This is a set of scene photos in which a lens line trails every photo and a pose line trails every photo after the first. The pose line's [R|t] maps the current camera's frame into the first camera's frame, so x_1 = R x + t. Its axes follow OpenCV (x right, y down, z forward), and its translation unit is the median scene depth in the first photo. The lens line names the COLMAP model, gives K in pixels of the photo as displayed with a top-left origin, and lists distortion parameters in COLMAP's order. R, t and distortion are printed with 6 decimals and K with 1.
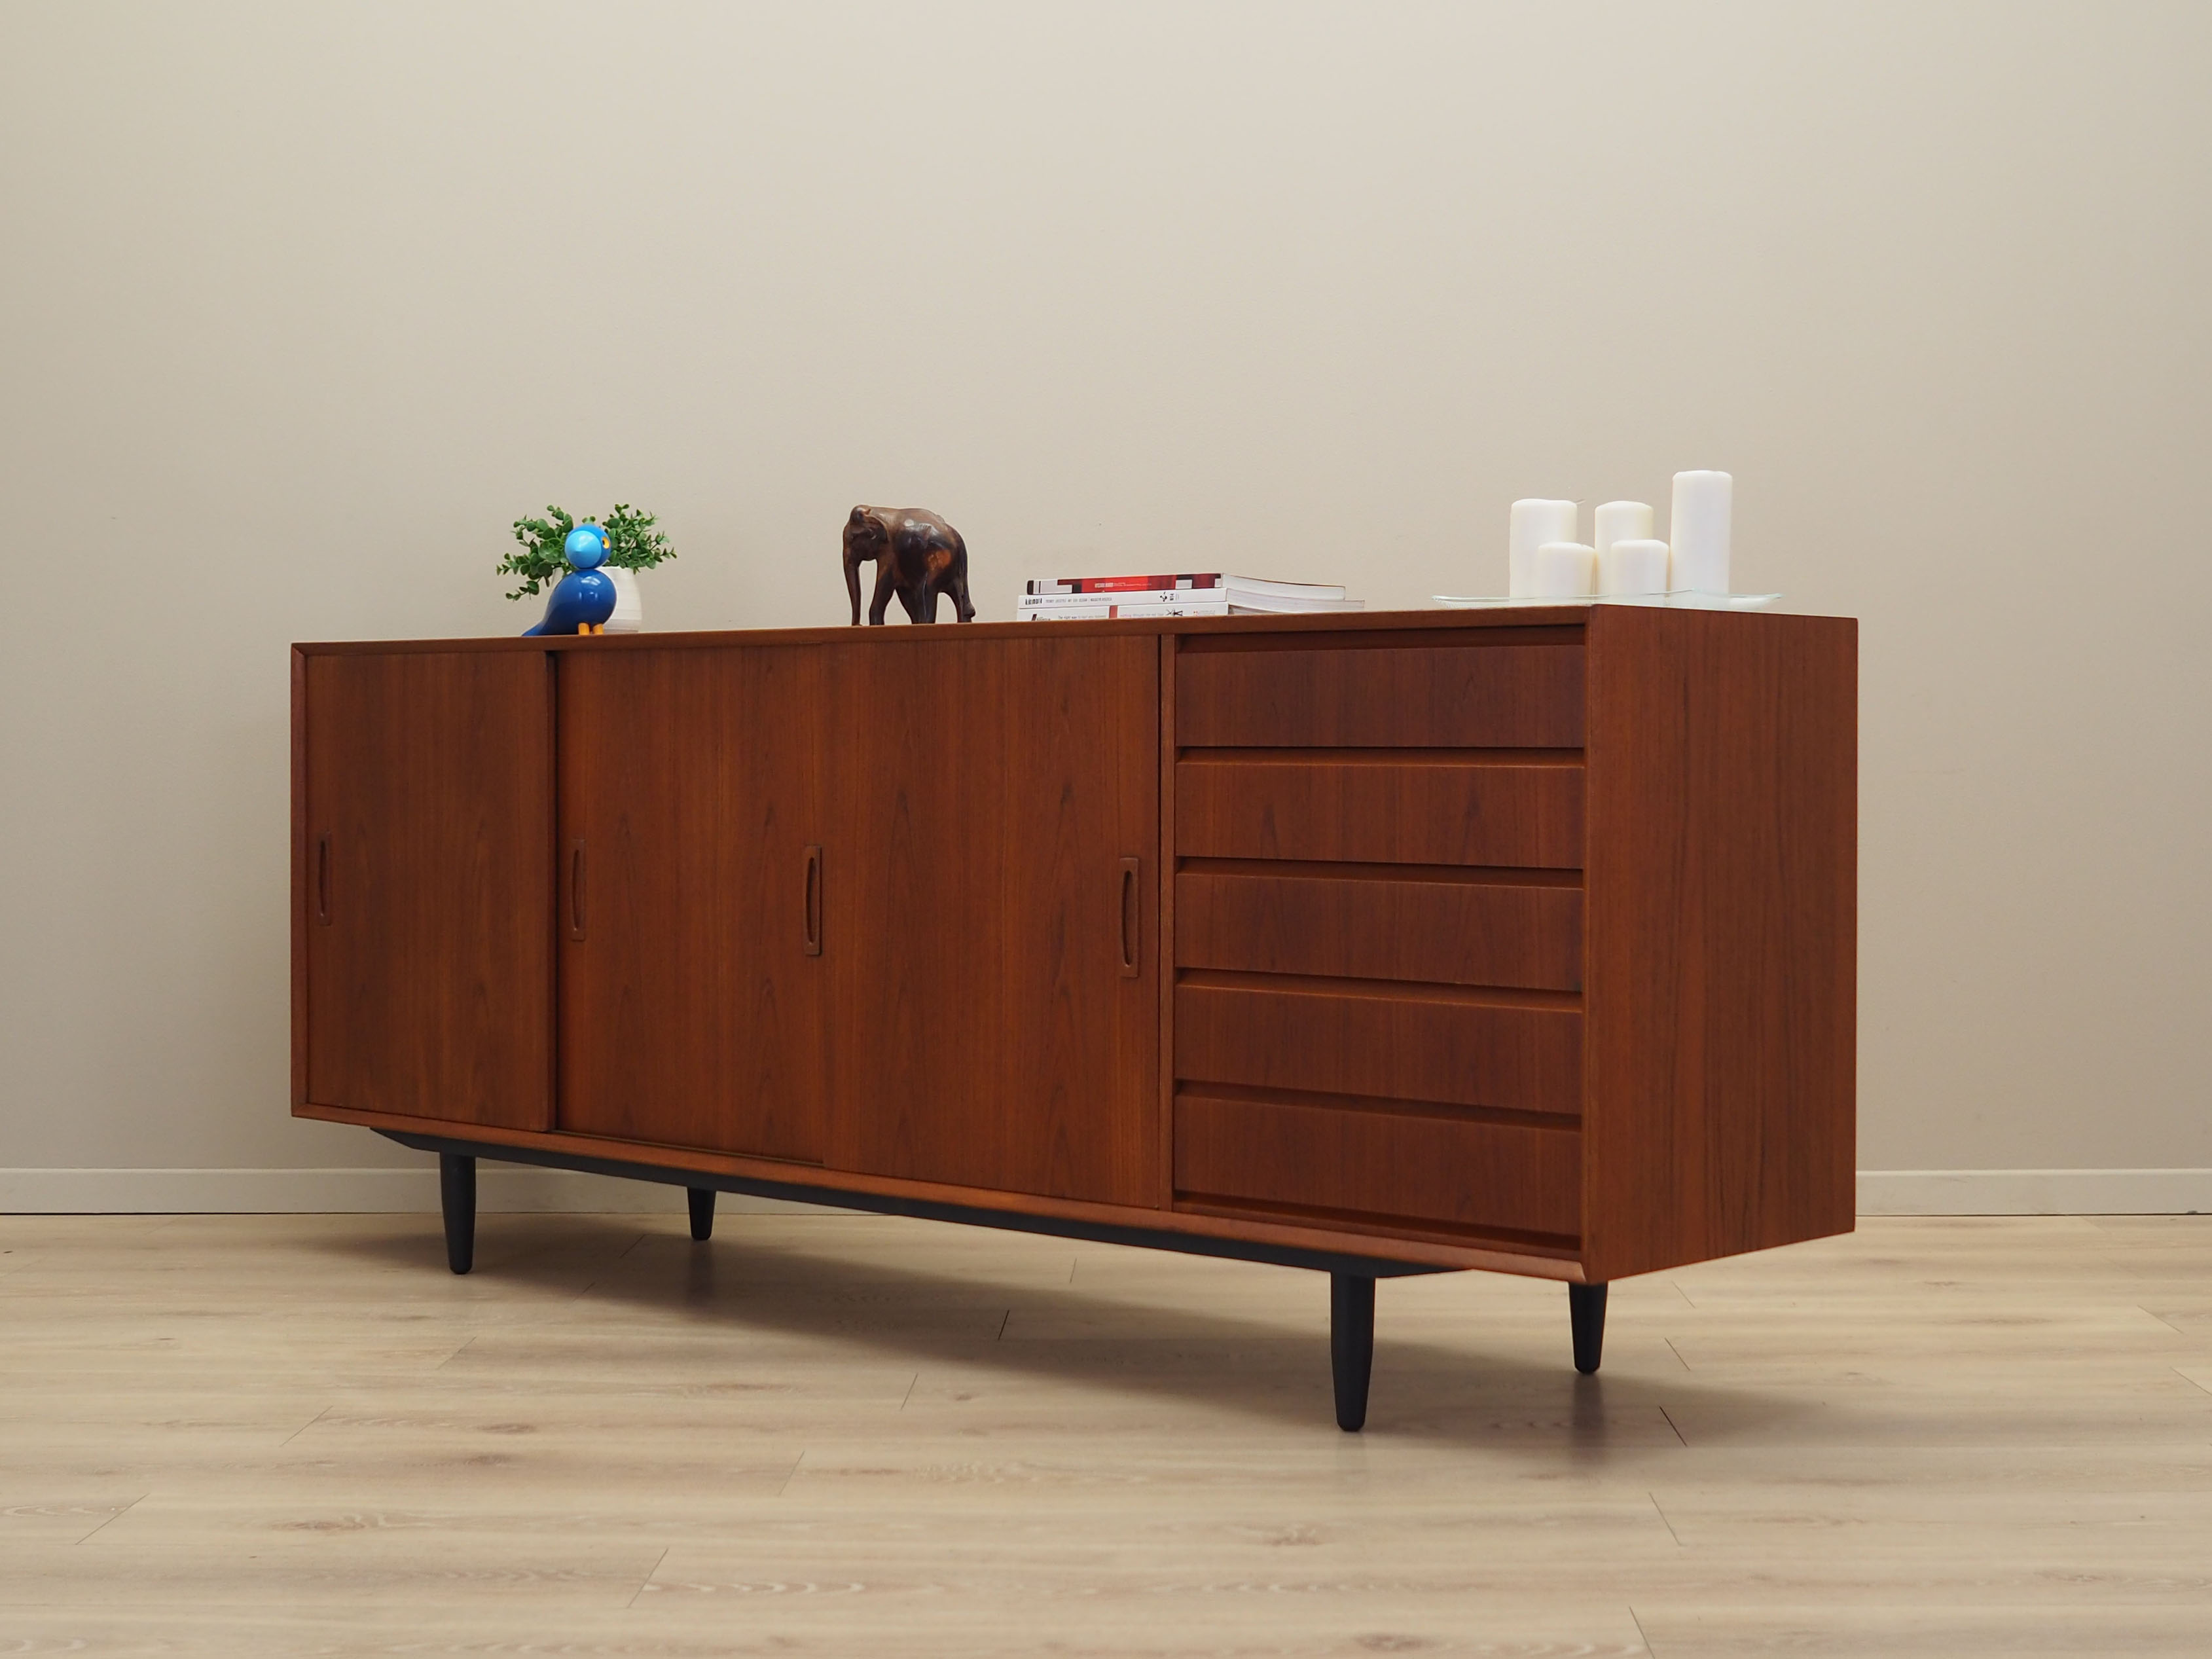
lens RADIAL K [[3476.9, 0, 1112.5], [0, 3476.9, 832.0], [0, 0, 1]] dist [-0.006509, 0.000000]
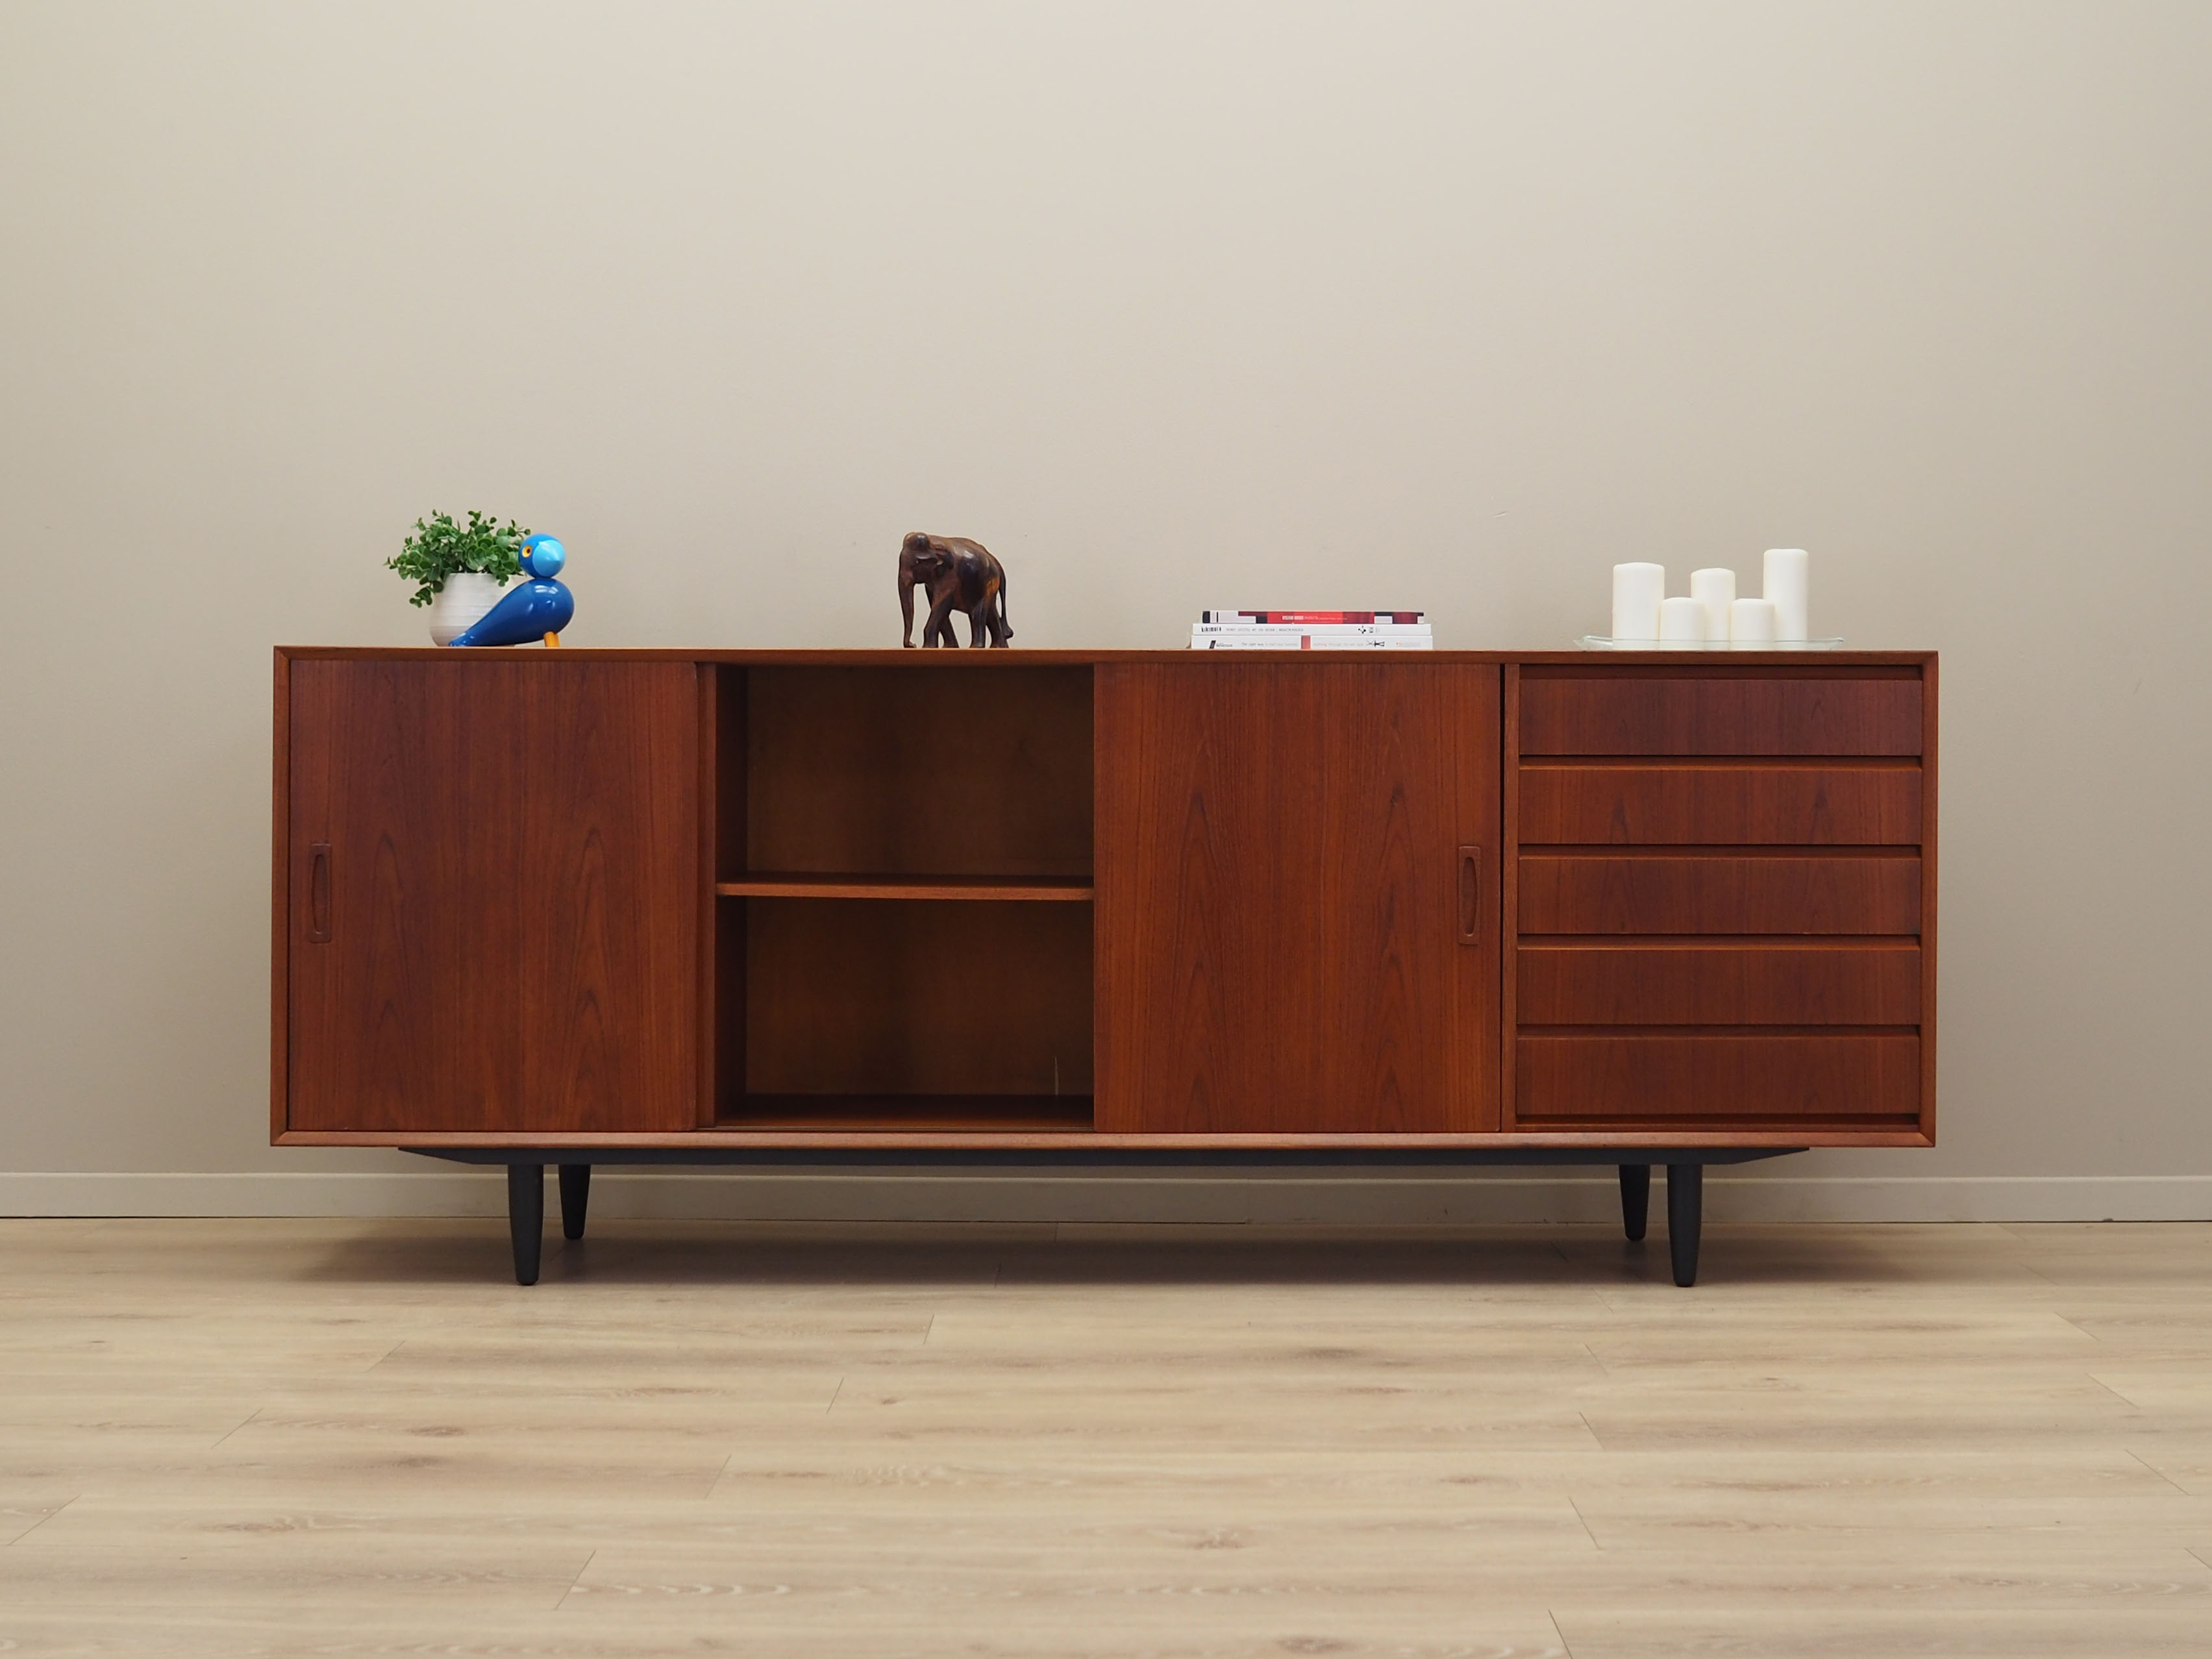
lens RADIAL K [[3476.9, 0, 1119.3], [0, 3476.9, 823.4], [0, 0, 1]] dist [-0.006509, 0.000000]
pose [[0.728179, -0.014059, 0.685242, -0.863188], [0.016930, 0.999853, 0.002523, -0.005357], [-0.685177, 0.009764, 0.728311, 0.185279]]
